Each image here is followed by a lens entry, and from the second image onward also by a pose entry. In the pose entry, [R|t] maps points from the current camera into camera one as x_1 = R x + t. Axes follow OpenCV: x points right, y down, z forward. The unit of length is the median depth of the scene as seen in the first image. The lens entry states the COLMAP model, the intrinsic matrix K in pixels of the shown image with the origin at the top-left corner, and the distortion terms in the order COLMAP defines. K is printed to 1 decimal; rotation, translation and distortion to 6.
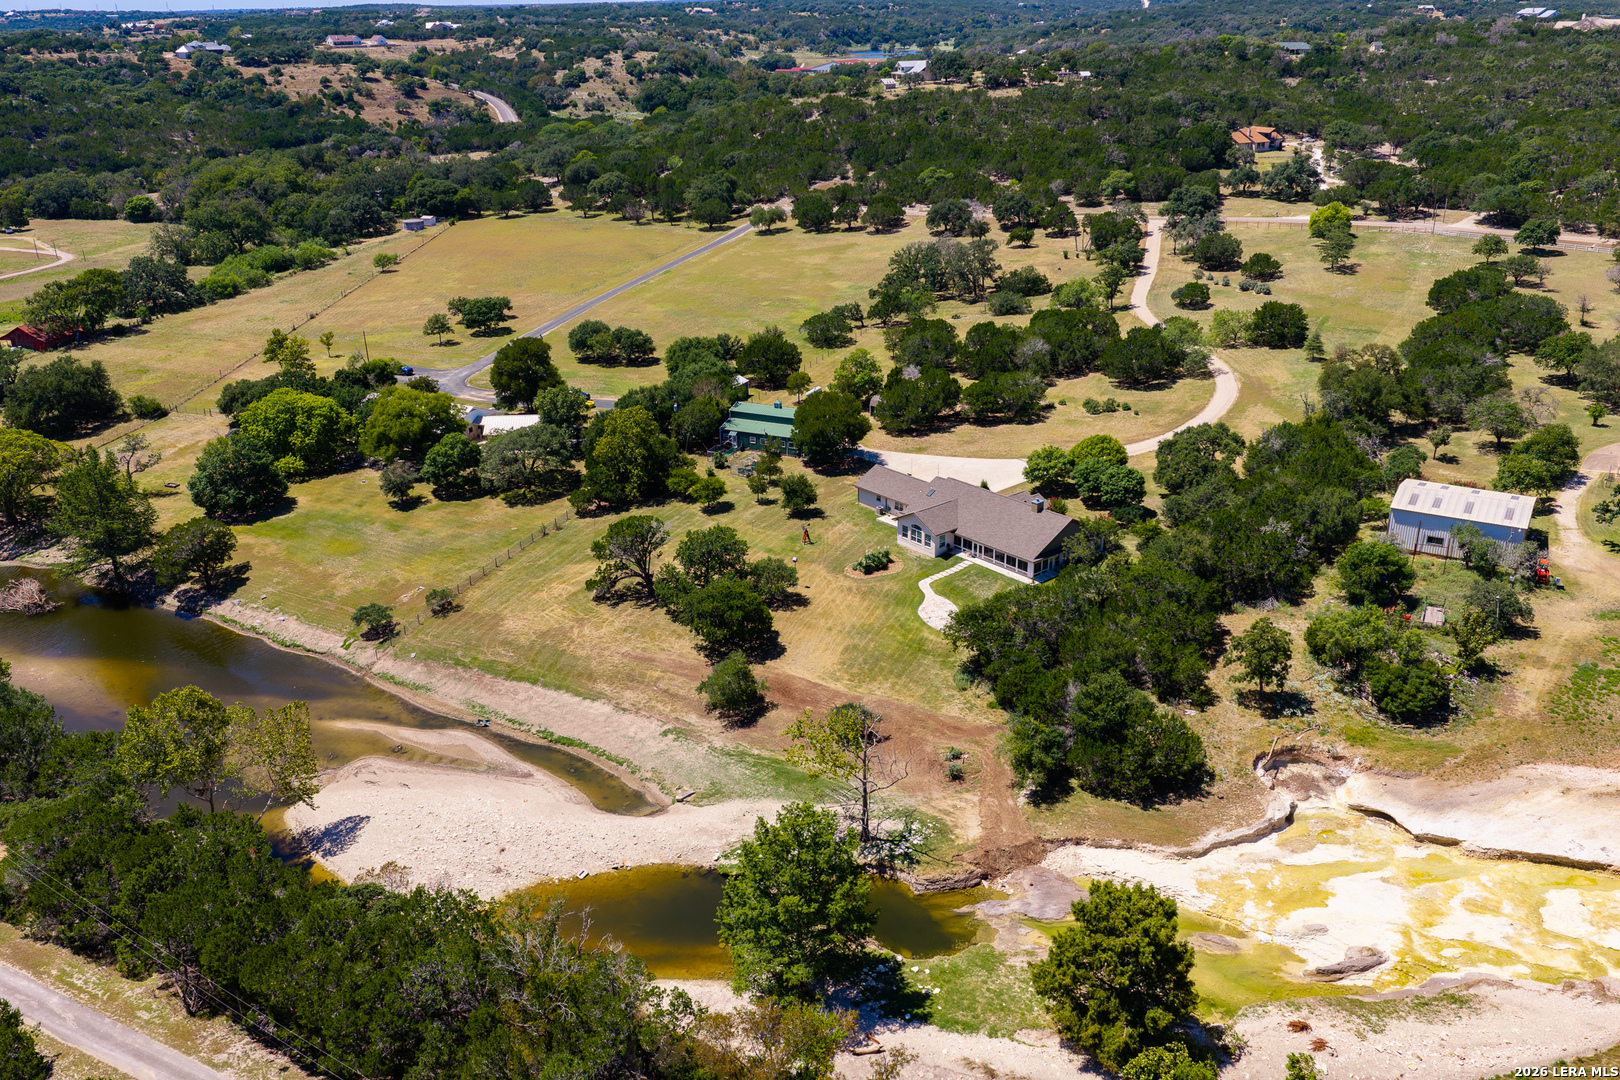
lens RADIAL K [[1349.7, 0, 809.0], [0, 1349.7, 538.9], [0, 0, 1]] dist [0.009100, -0.009502]
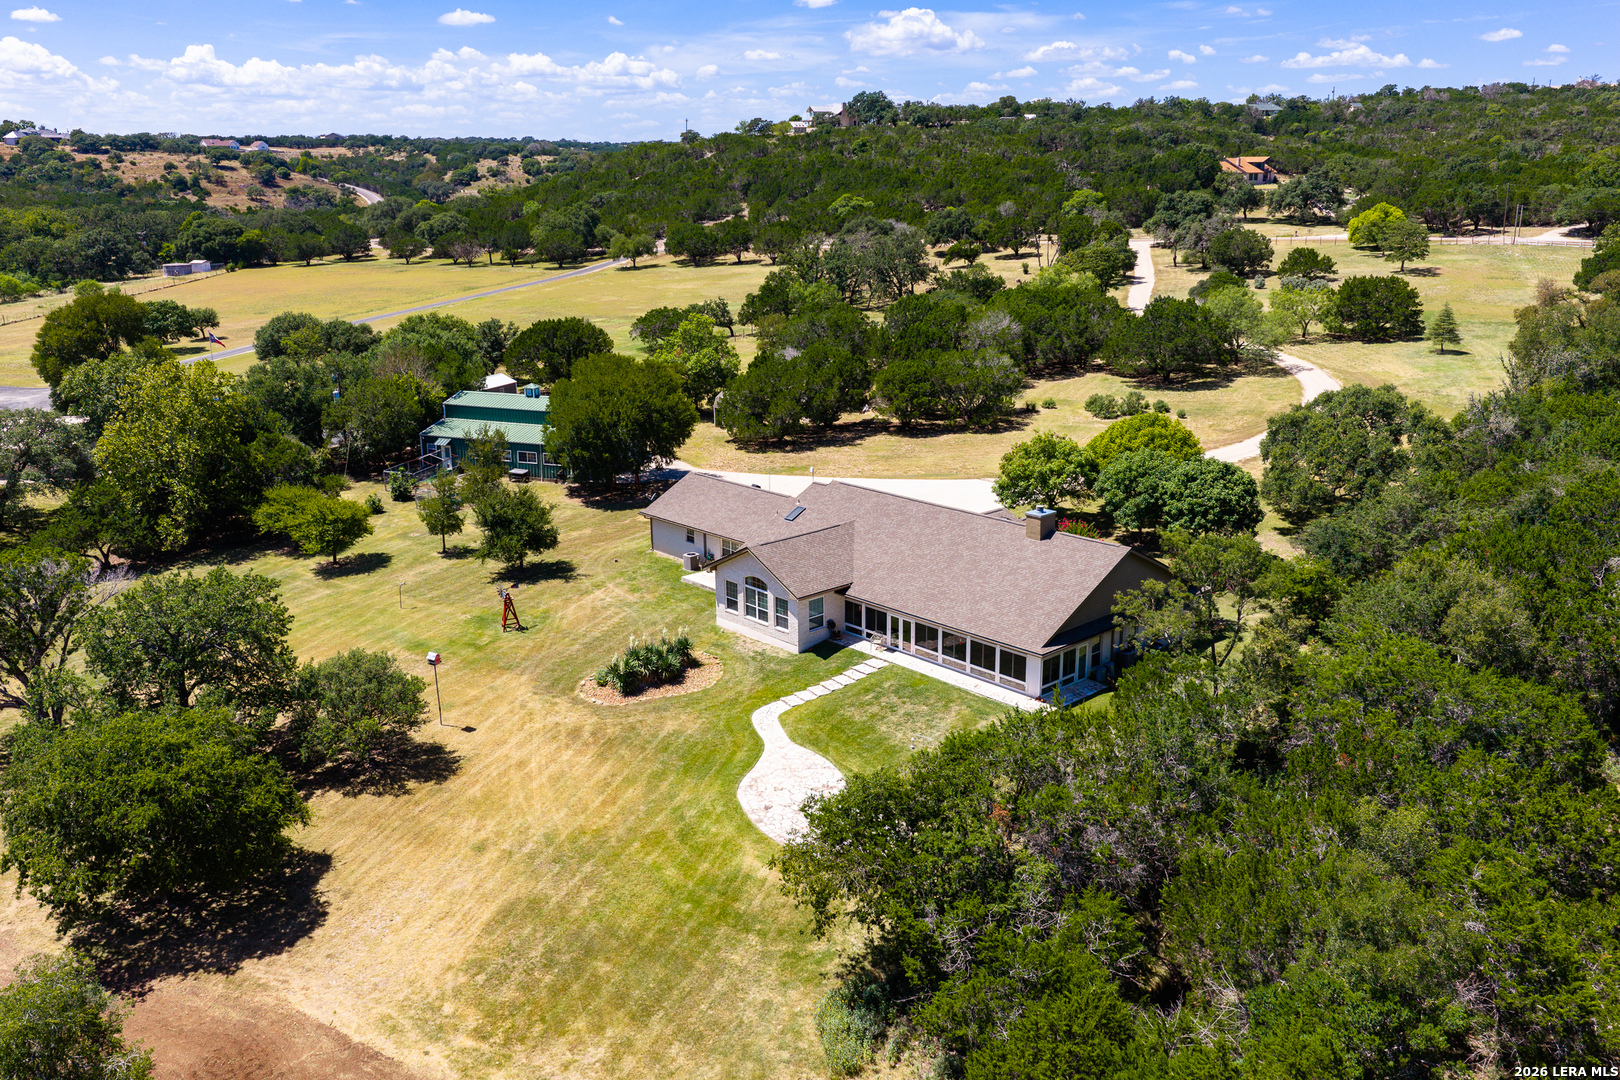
lens RADIAL K [[1349.7, 0, 812.4], [0, 1349.7, 538.8], [0, 0, 1]] dist [0.009100, -0.009502]
pose [[0.998862, -0.007558, 0.047093, 0.062243], [0.012740, 0.993769, -0.110725, 0.019706], [-0.045963, 0.111199, 0.992735, 0.463316]]
